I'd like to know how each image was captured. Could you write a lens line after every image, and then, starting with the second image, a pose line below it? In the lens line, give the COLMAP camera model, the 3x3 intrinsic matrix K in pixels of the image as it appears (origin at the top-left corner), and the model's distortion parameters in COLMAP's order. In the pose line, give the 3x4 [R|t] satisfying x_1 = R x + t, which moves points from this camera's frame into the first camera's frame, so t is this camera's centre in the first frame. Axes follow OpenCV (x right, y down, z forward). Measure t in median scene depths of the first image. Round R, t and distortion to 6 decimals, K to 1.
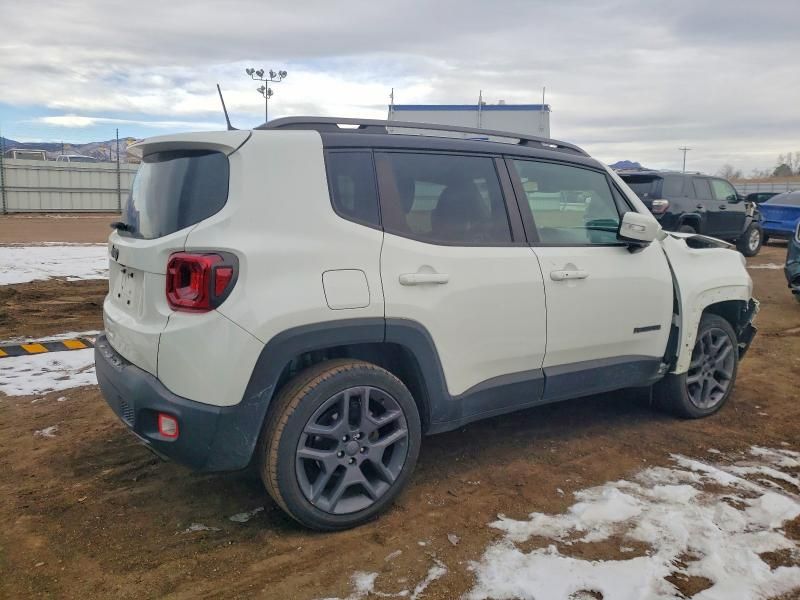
lens RADIAL K [[607.9, 0, 403.3], [0, 607.9, 301.3], [0, 0, 1]] dist [0.032379, -0.009925]
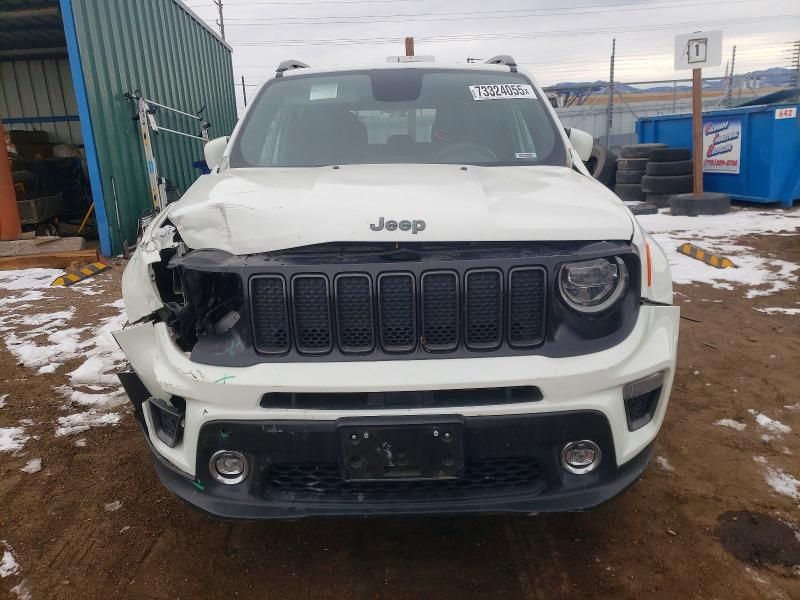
lens RADIAL K [[607.9, 0, 400.6], [0, 607.9, 298.8], [0, 0, 1]] dist [0.032379, -0.009925]
pose [[-0.547330, 0.216216, -0.808505, 1.106726], [-0.111228, 0.938690, 0.326328, -0.264642], [0.829493, 0.268538, -0.489724, 1.868714]]
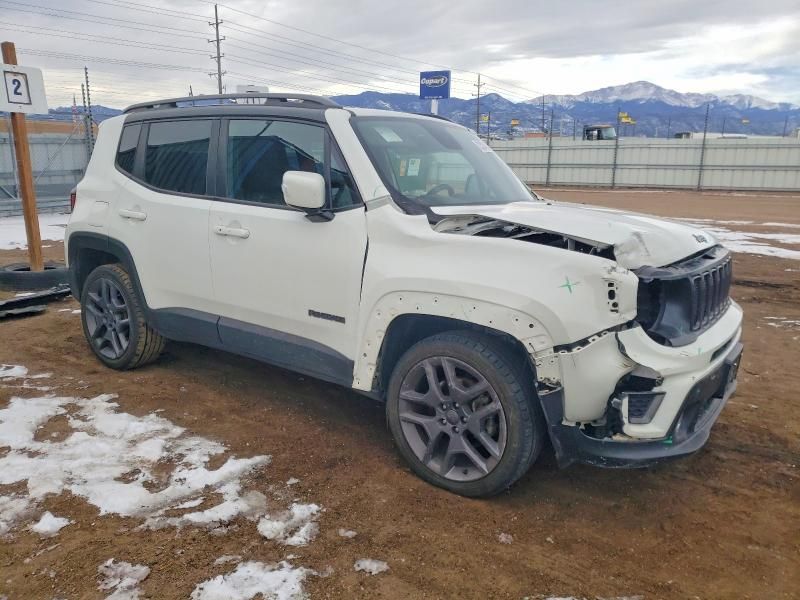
lens RADIAL K [[607.9, 0, 404.0], [0, 607.9, 301.1], [0, 0, 1]] dist [0.032379, -0.009925]
pose [[0.363513, 0.190797, -0.911841, 1.325976], [-0.164177, 0.976603, 0.138897, -0.118696], [0.917008, 0.099213, 0.386332, 0.879762]]
